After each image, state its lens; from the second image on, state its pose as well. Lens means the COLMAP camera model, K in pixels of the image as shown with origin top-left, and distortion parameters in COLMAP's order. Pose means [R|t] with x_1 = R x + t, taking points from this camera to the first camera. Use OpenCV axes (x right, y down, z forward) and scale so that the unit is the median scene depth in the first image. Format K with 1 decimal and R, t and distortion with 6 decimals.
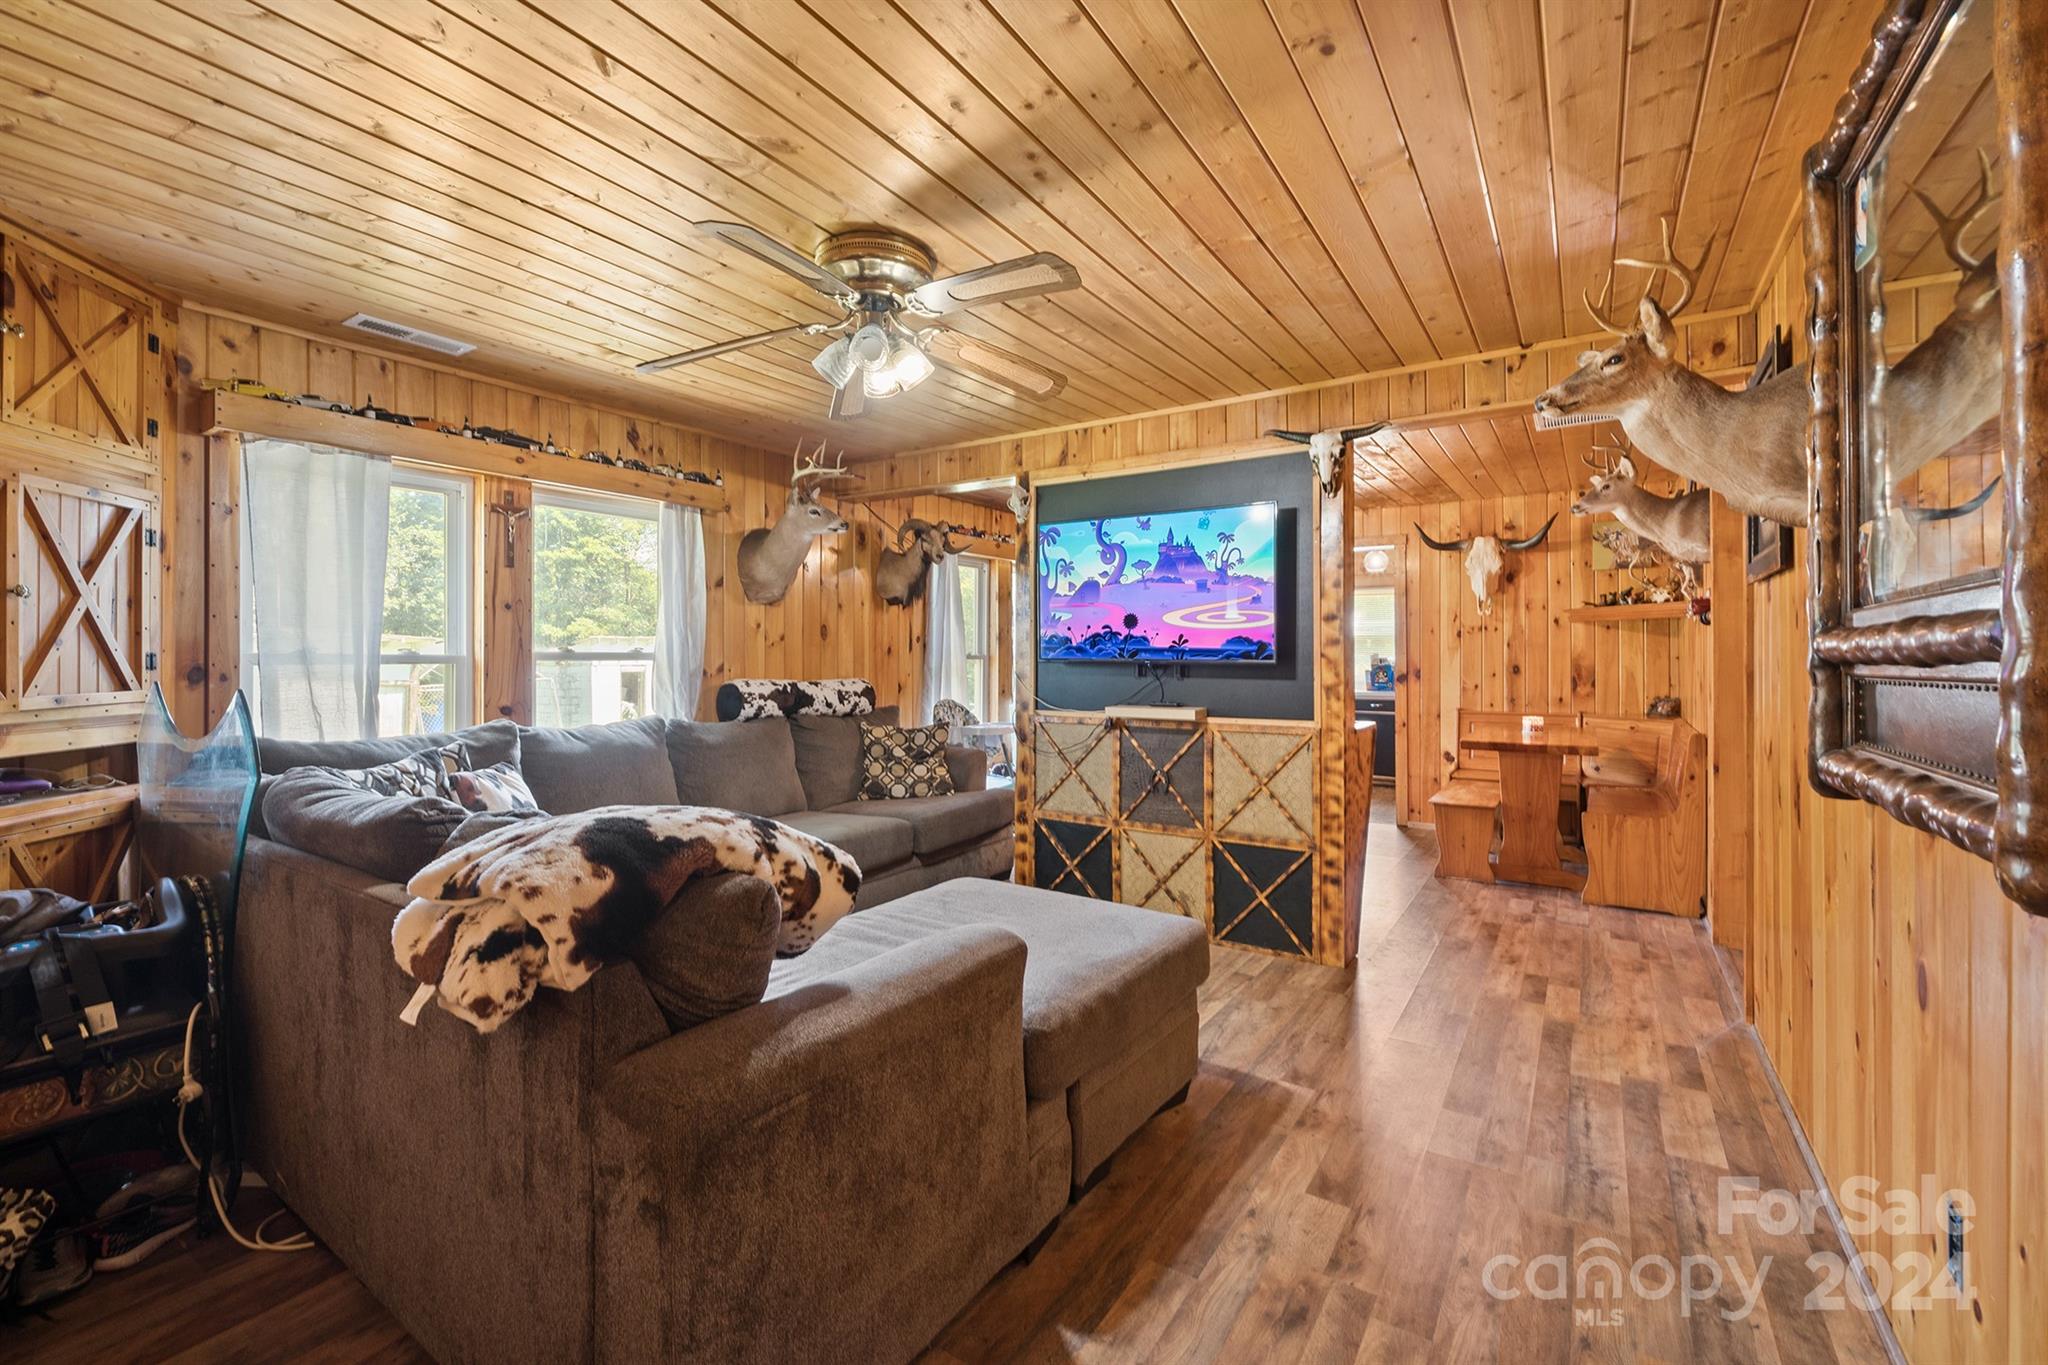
lens RADIAL K [[863.9, 0, 1029.6], [0, 863.9, 658.3], [0, 0, 1]] dist [-0.002112, -0.001982]
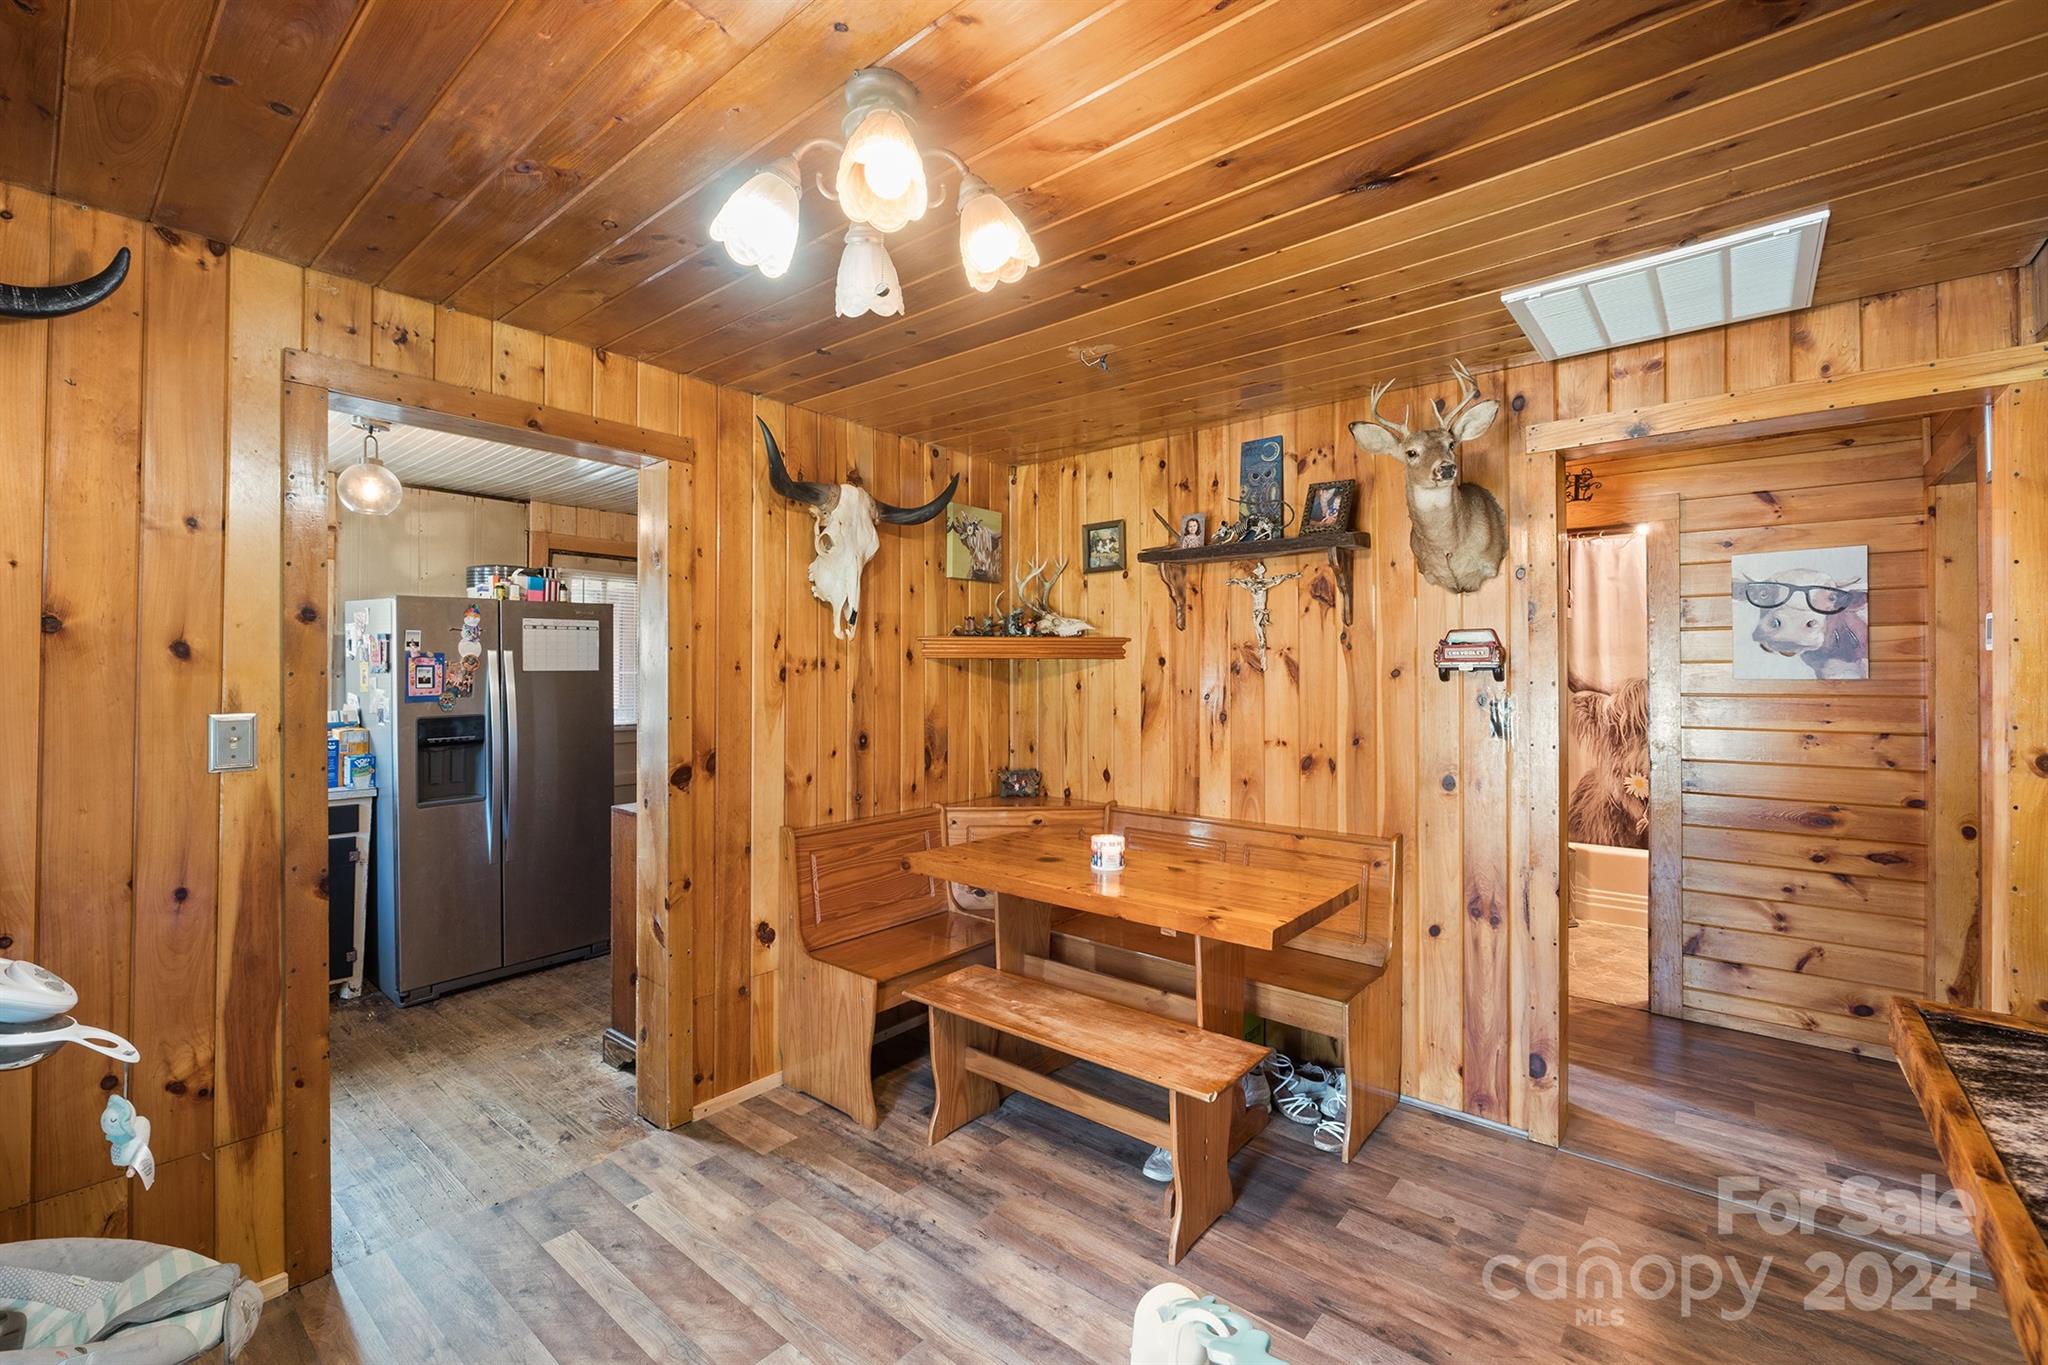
lens RADIAL K [[863.9, 0, 1033.3], [0, 863.9, 663.7], [0, 0, 1]] dist [-0.002112, -0.001982]
pose [[0.117053, 0.017802, 0.992966, 0.031743], [-0.000377, 0.999840, -0.017880, -0.026856], [-0.993126, 0.001718, 0.117041, 0.855507]]
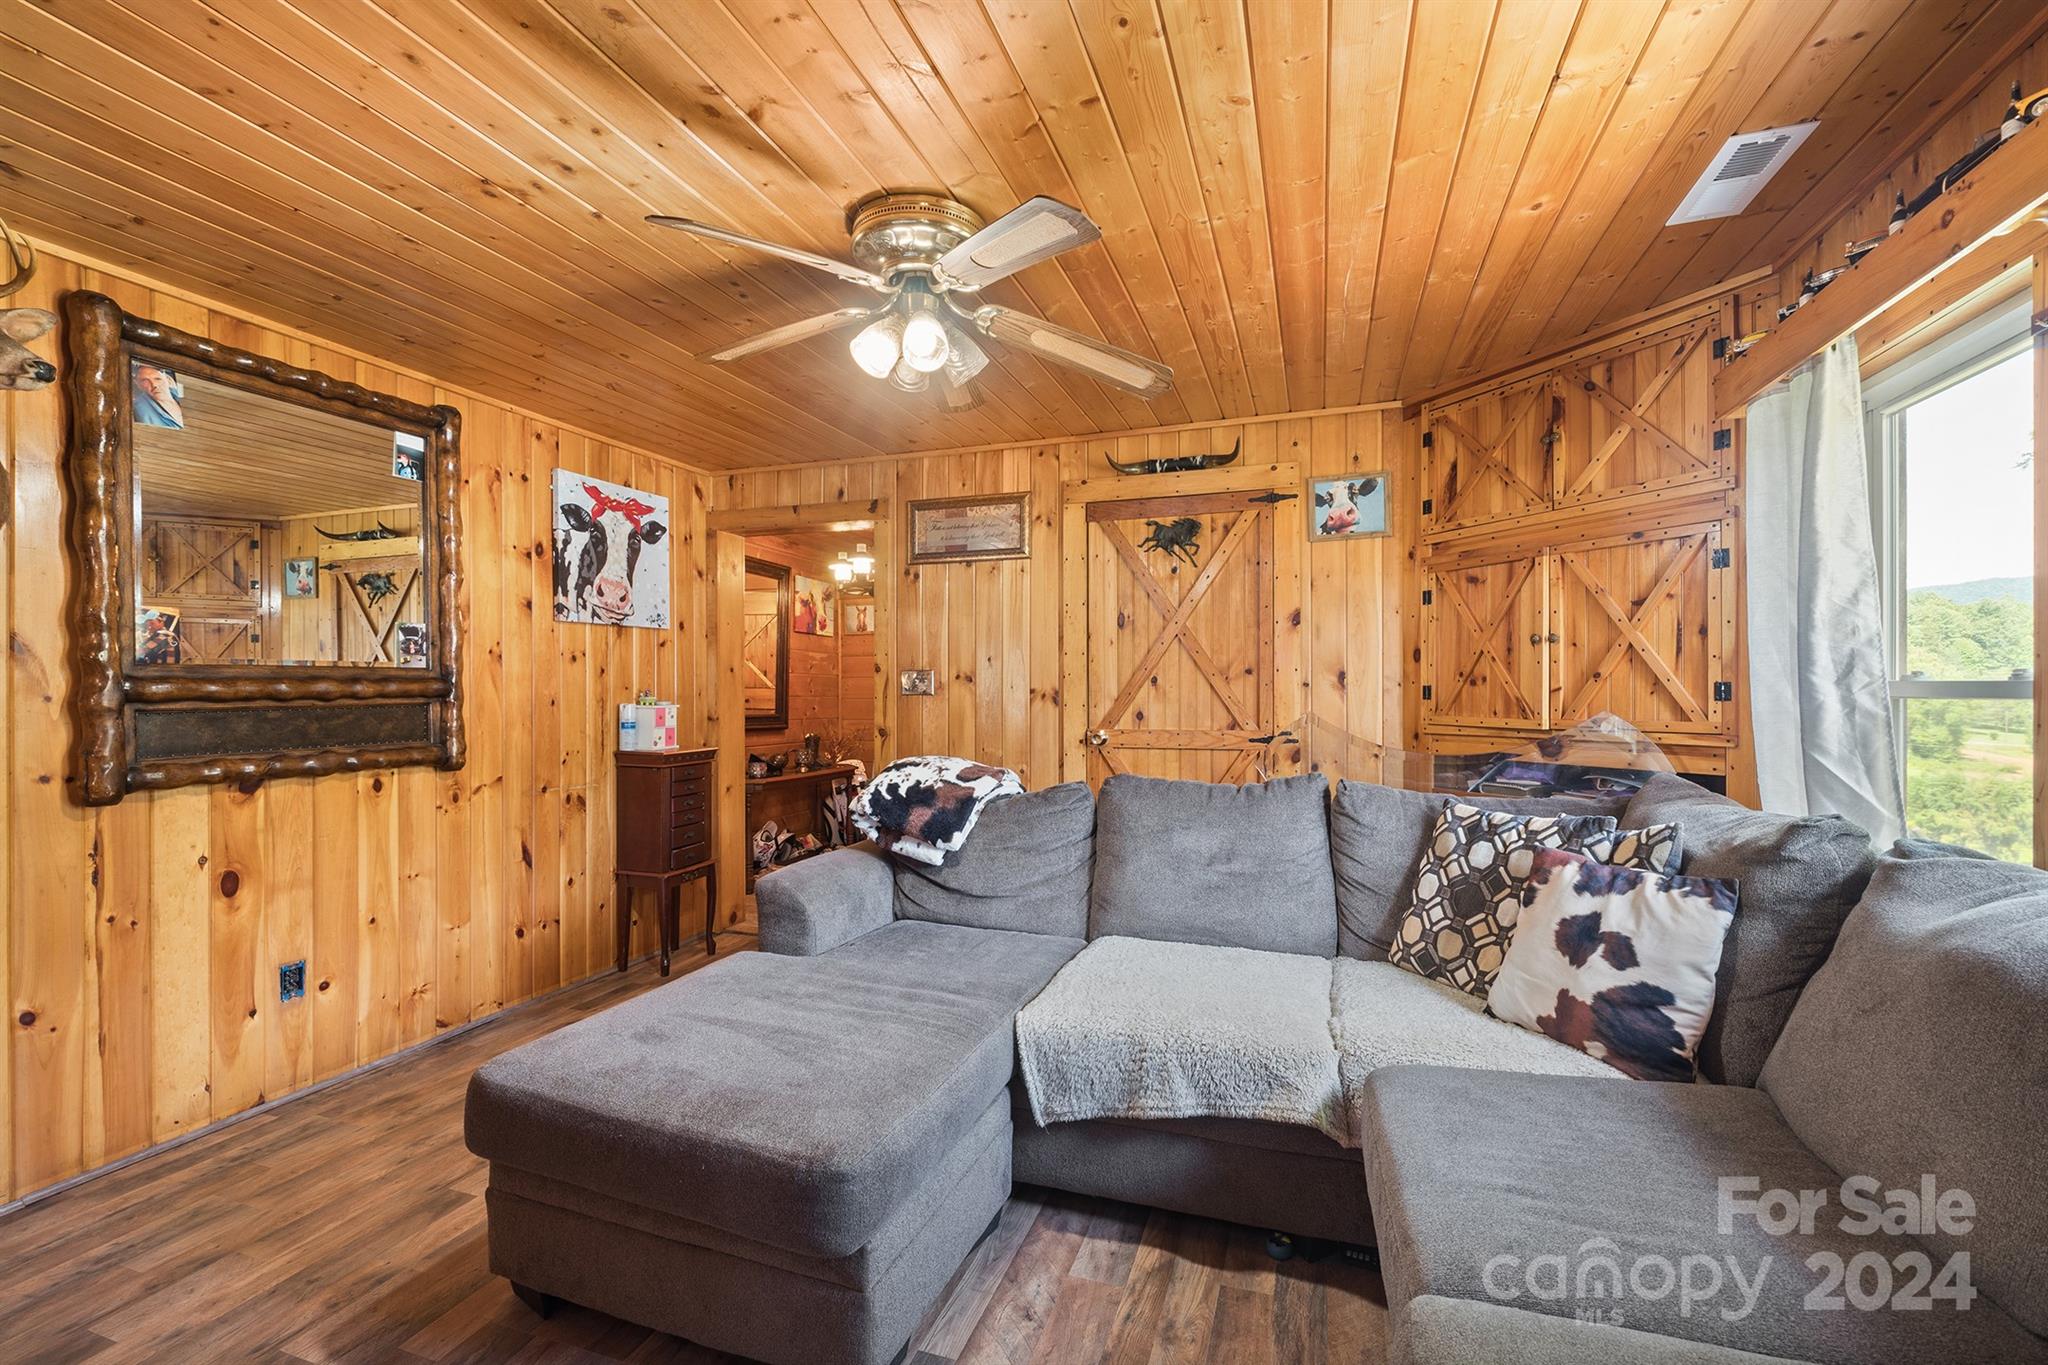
lens RADIAL K [[863.9, 0, 1028.3], [0, 863.9, 696.5], [0, 0, 1]] dist [-0.002112, -0.001982]
pose [[-0.969031, 0.008081, -0.246806, -0.029457], [0.006167, 0.999945, 0.008524, -0.001971], [0.246861, 0.006738, -0.969027, 0.760280]]
